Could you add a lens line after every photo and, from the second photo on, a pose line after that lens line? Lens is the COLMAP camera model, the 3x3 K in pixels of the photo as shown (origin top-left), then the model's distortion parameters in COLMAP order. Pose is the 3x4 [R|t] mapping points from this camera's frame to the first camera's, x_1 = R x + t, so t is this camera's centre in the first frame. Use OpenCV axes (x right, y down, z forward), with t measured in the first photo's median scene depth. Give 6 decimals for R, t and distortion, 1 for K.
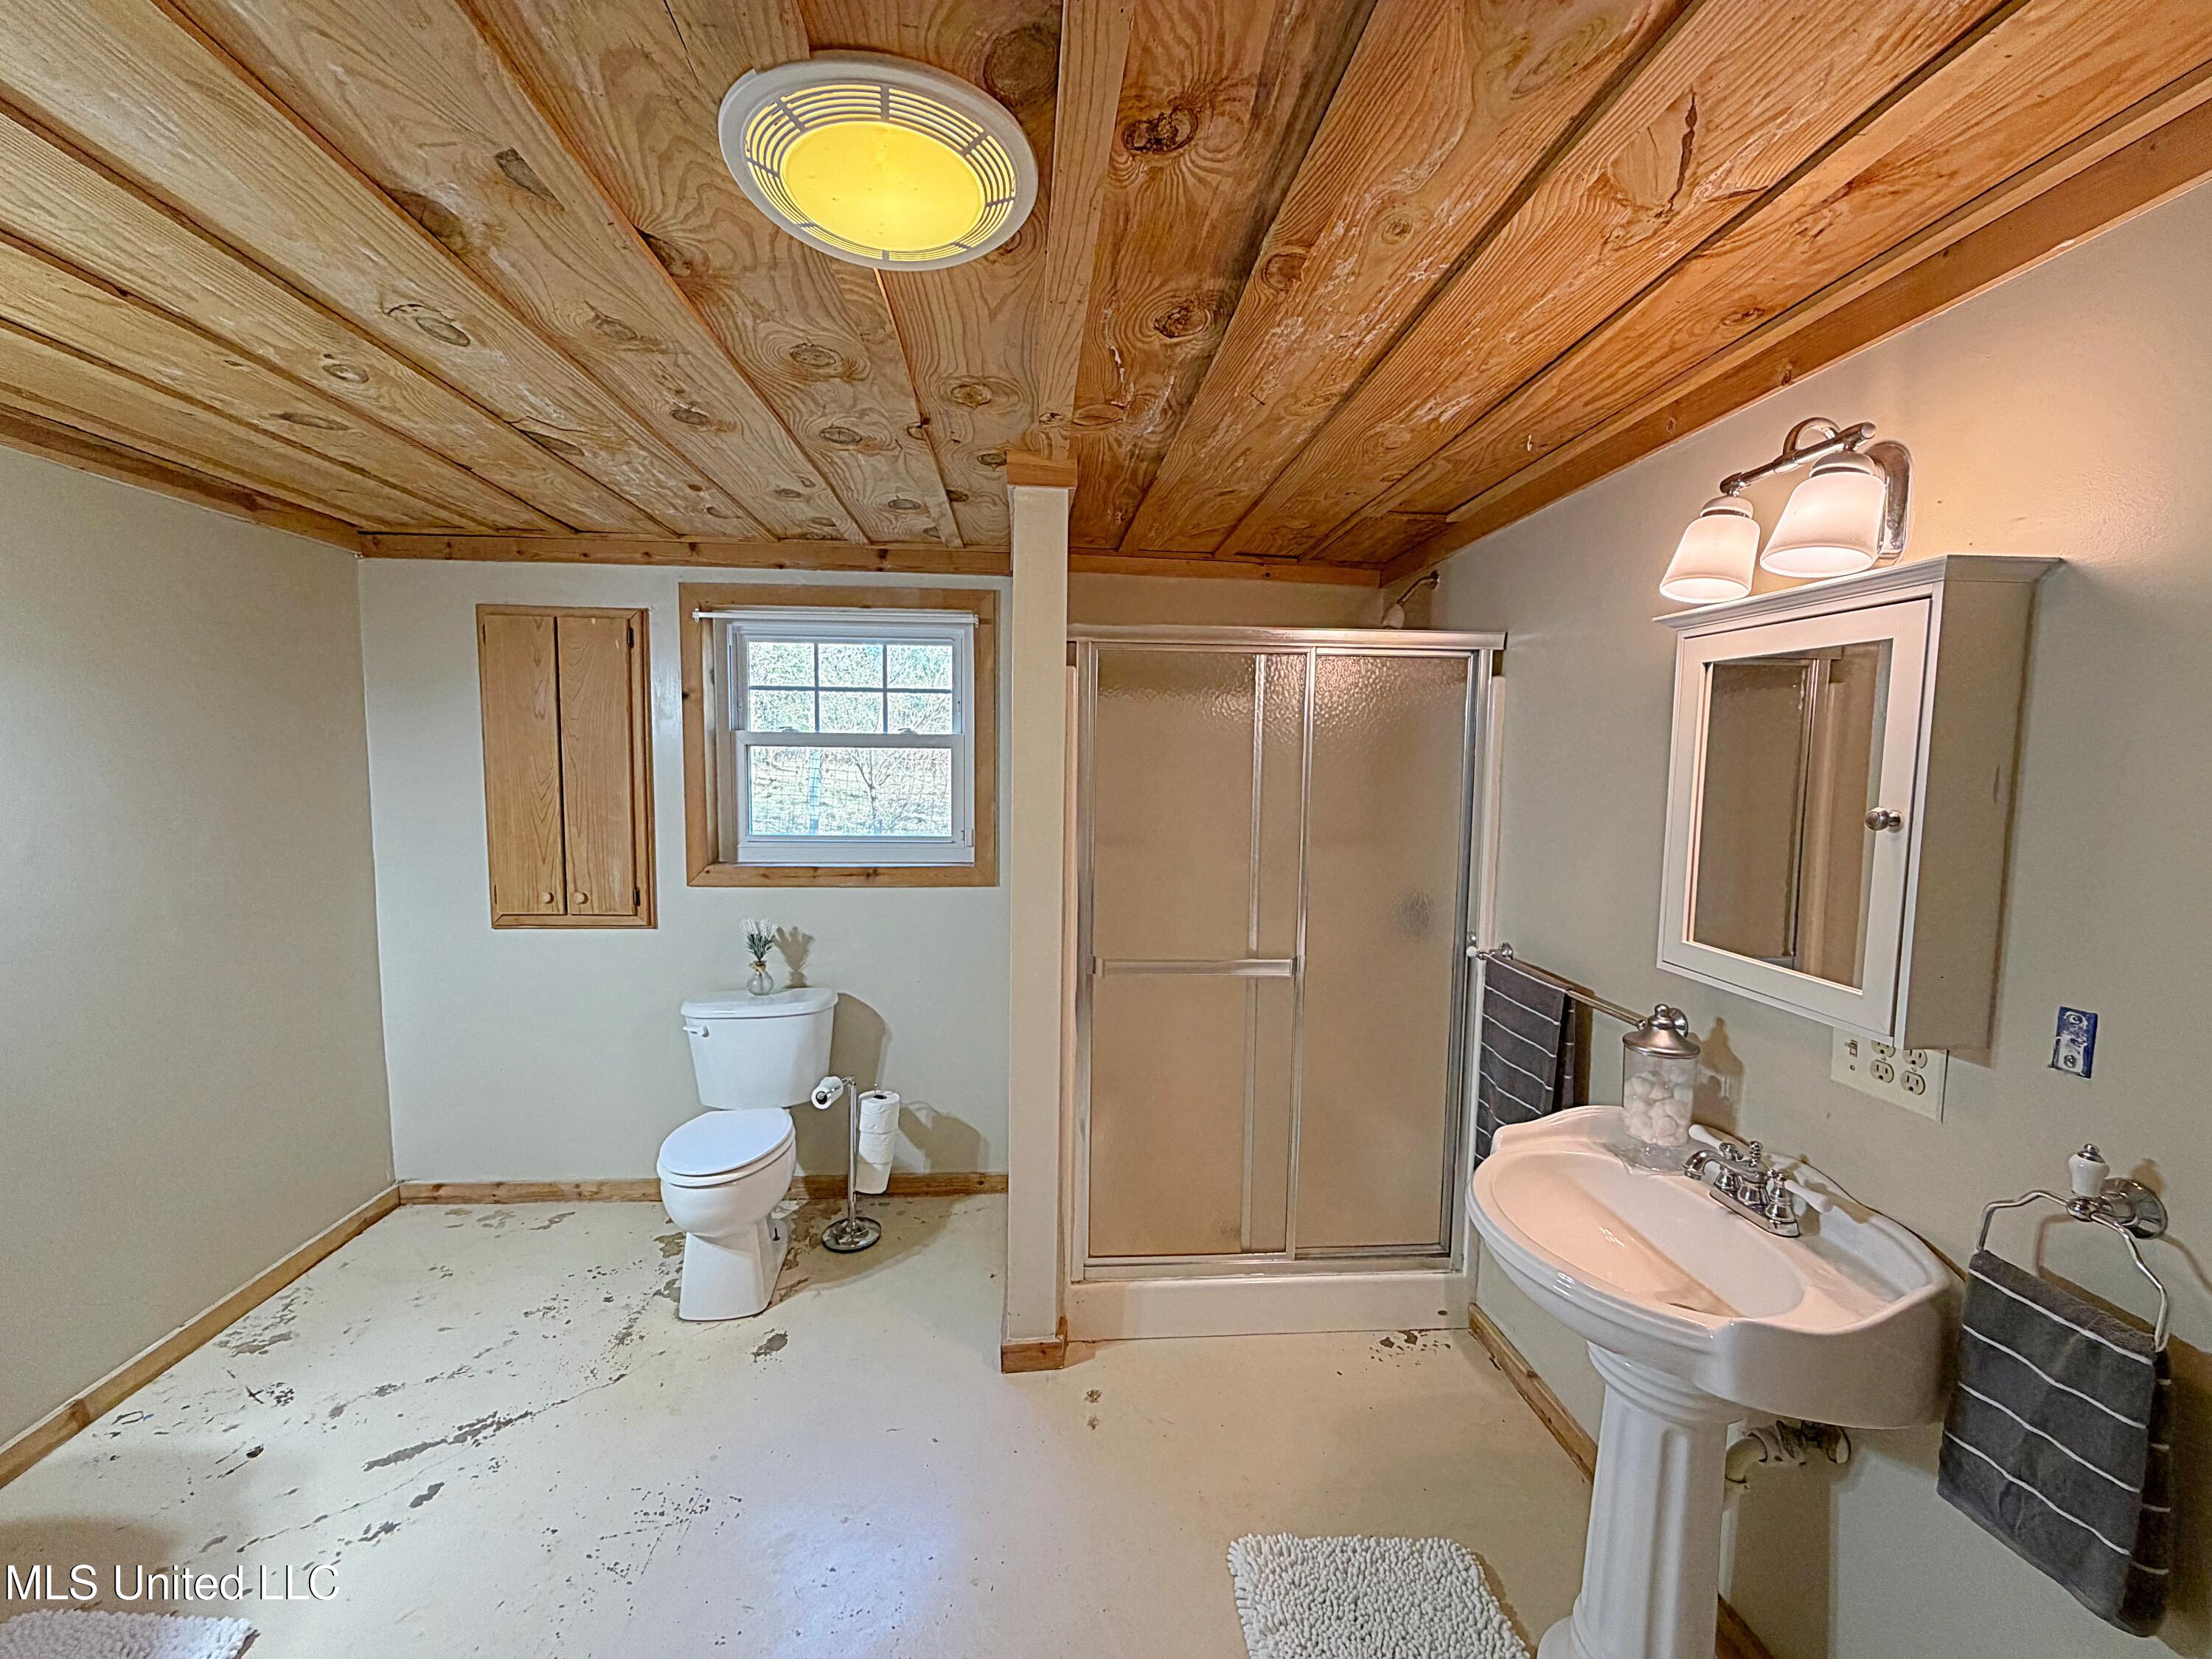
lens RADIAL K [[885.7, 0, 1095.8], [0, 885.7, 831.1], [0, 0, 1]] dist [0.001203, -0.000003]
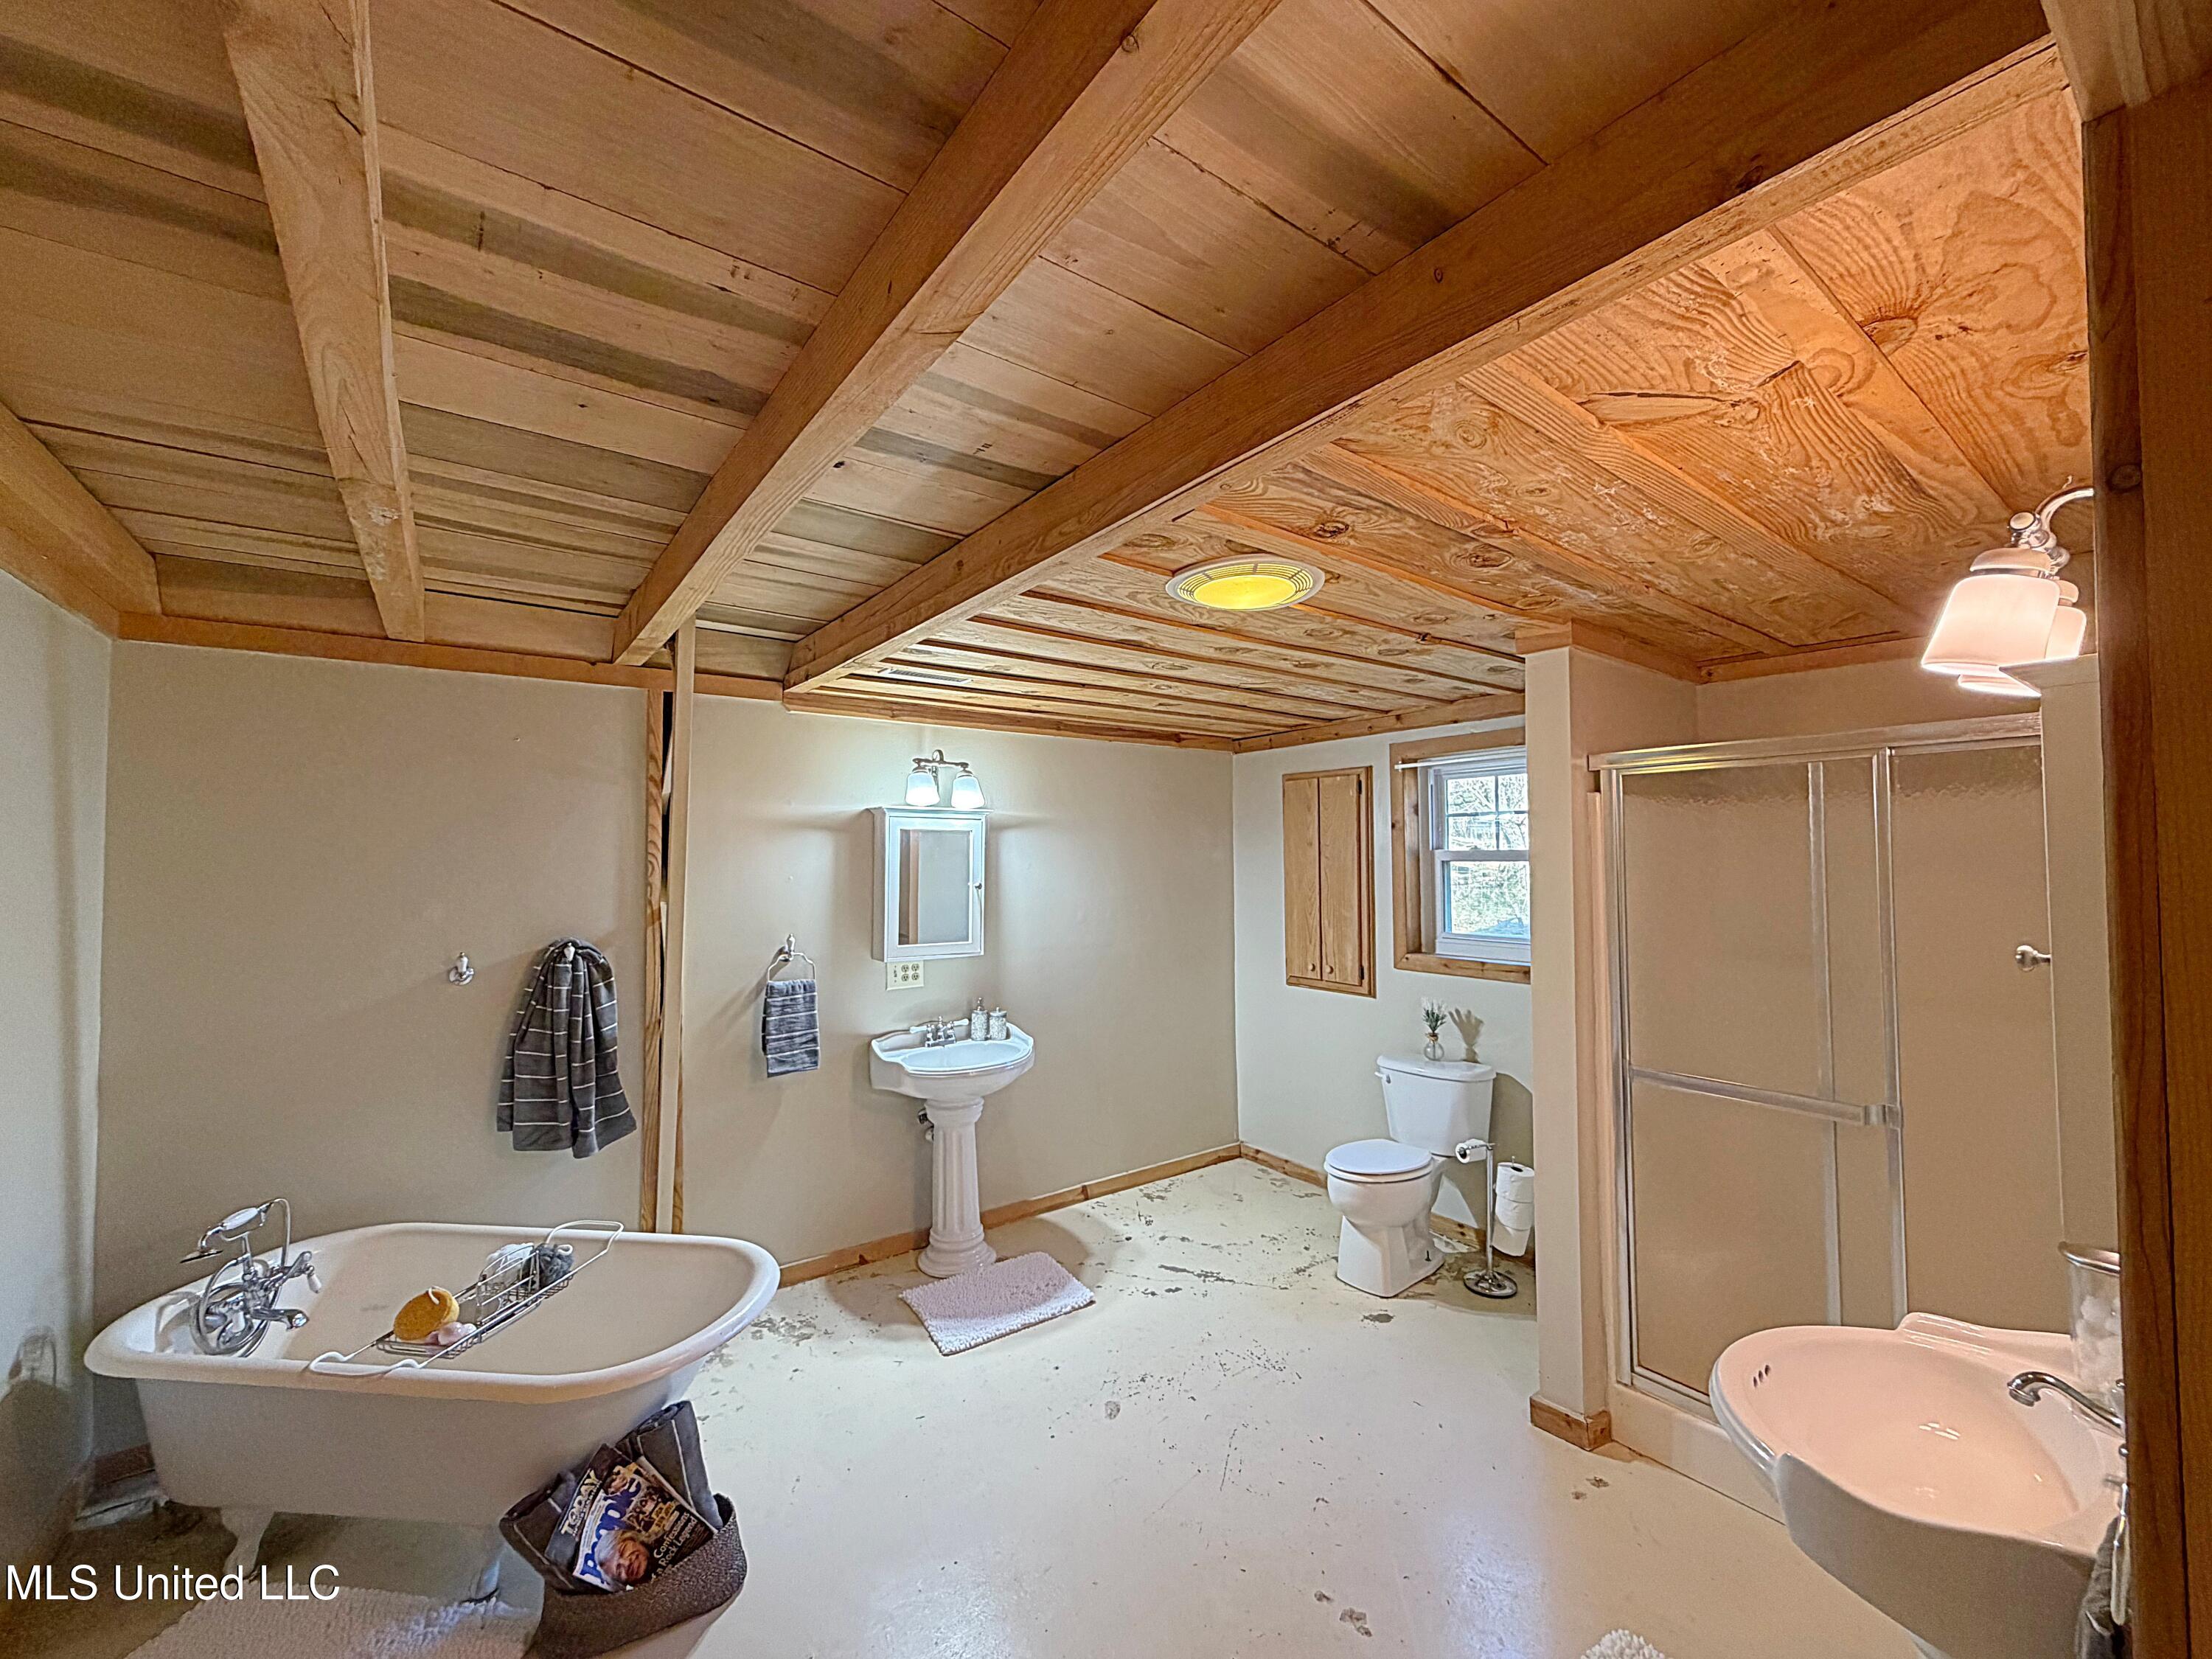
lens RADIAL K [[885.7, 0, 1095.8], [0, 885.7, 831.1], [0, 0, 1]] dist [0.001203, -0.000003]
pose [[0.528208, -0.041298, -0.848110, 0.453472], [-0.057456, 0.994789, -0.084224, -0.004712], [0.847169, 0.093217, 0.523083, -0.093561]]
